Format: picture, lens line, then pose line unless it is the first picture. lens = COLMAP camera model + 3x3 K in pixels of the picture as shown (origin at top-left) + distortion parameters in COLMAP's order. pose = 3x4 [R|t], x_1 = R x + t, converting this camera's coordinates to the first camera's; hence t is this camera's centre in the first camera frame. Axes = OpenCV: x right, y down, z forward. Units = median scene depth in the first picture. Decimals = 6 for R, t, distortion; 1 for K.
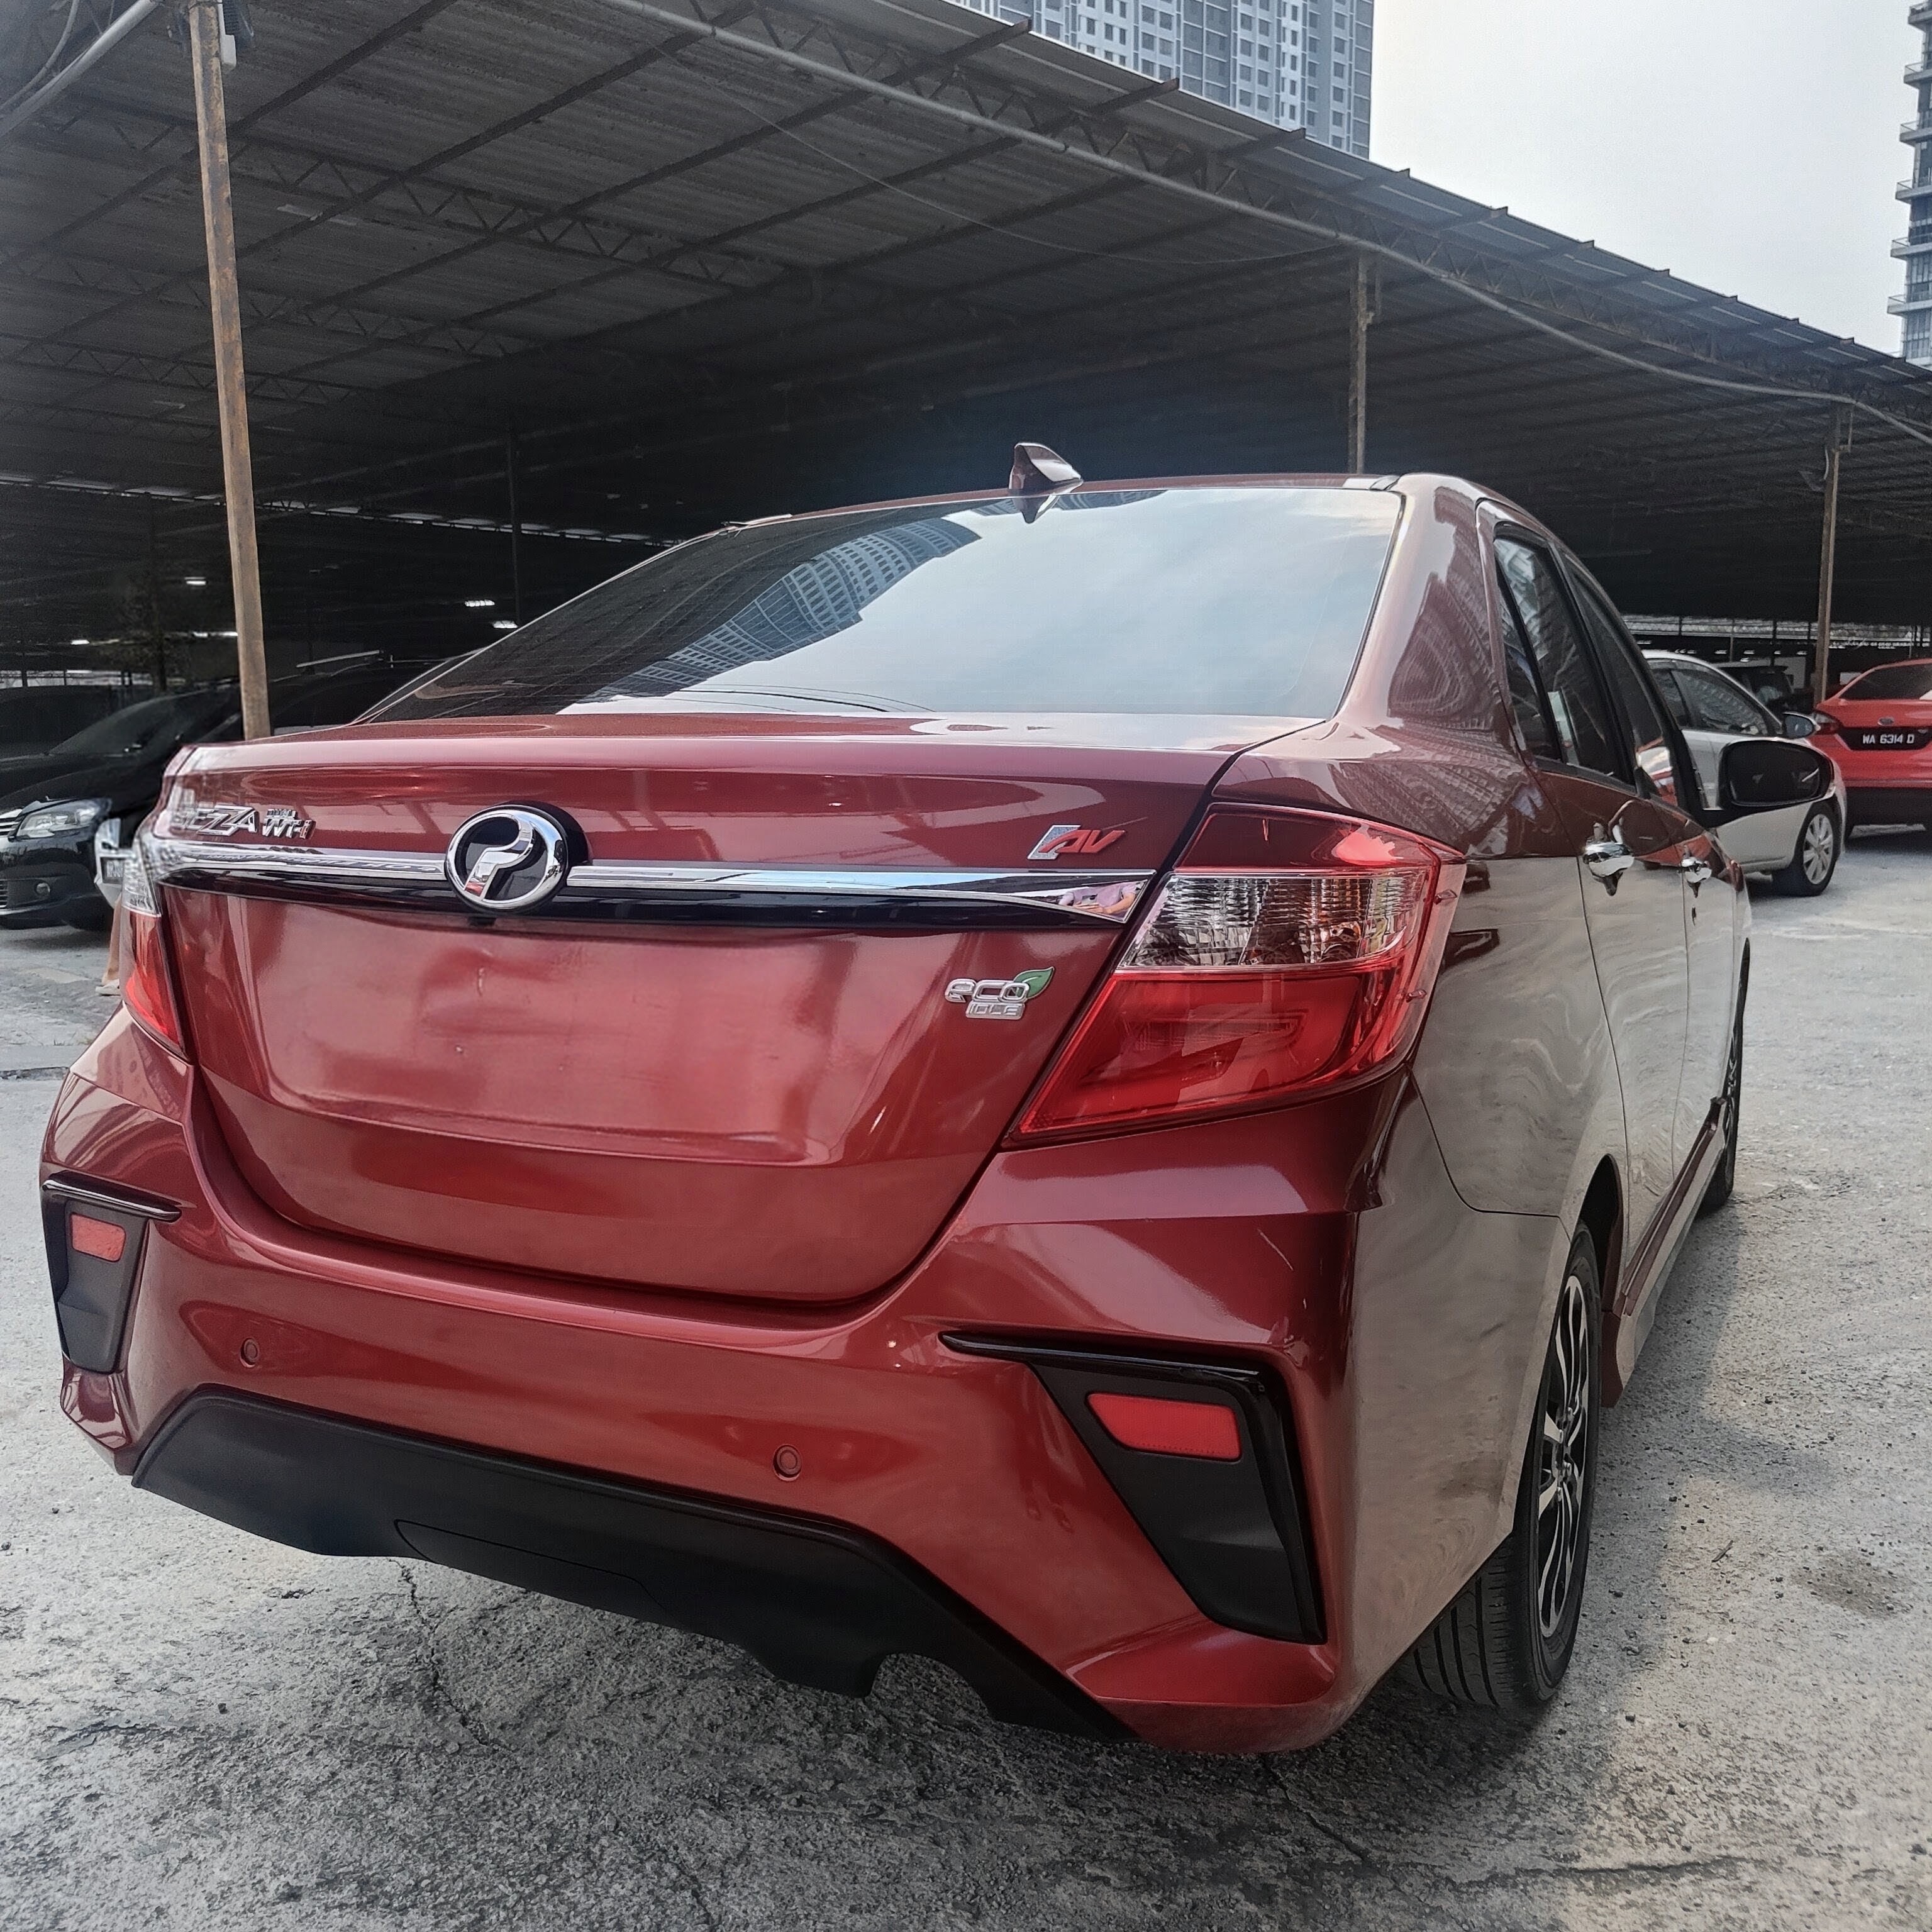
lens RADIAL K [[1842.8, 0, 947.7], [0, 1842.8, 967.8], [0, 0, 1]] dist [0.013639, 0.000000]
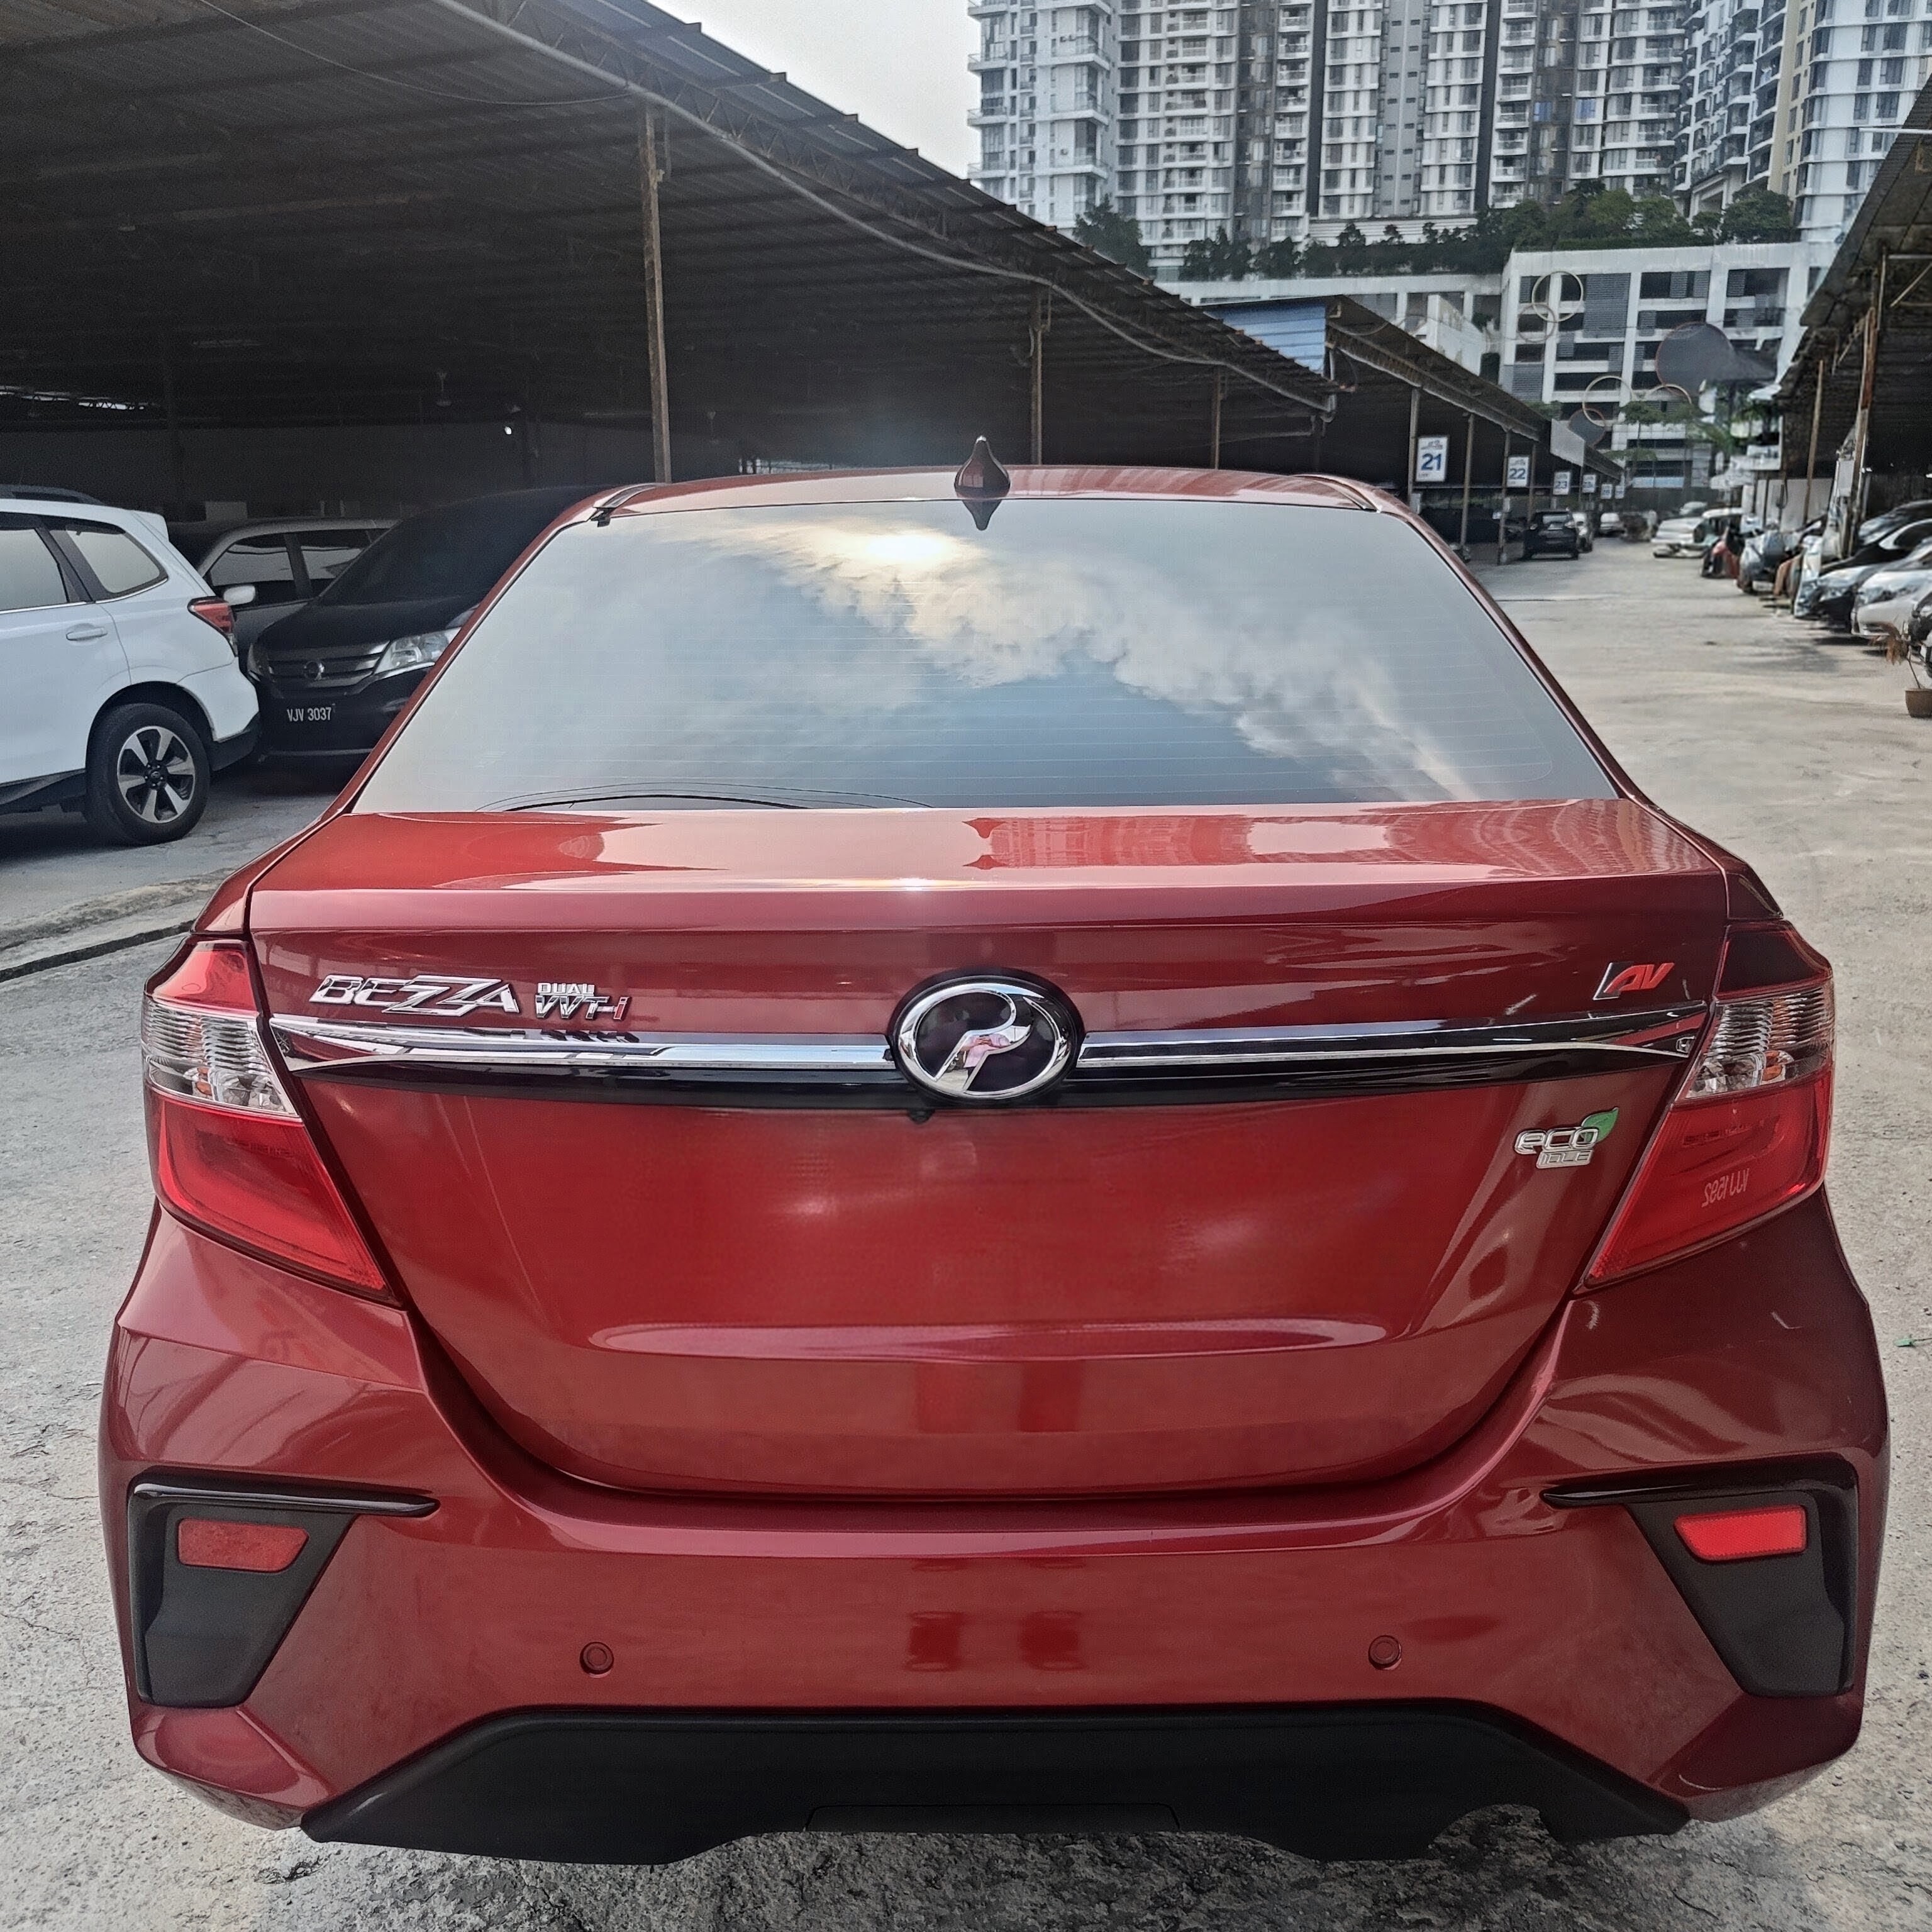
lens RADIAL K [[1842.8, 0, 955.4], [0, 1842.8, 964.2], [0, 0, 1]] dist [0.013639, 0.000000]
pose [[0.893074, -0.103276, 0.437897, -0.106944], [0.065460, 0.992768, 0.100636, -0.031097], [-0.445123, -0.061211, 0.893375, 0.044156]]
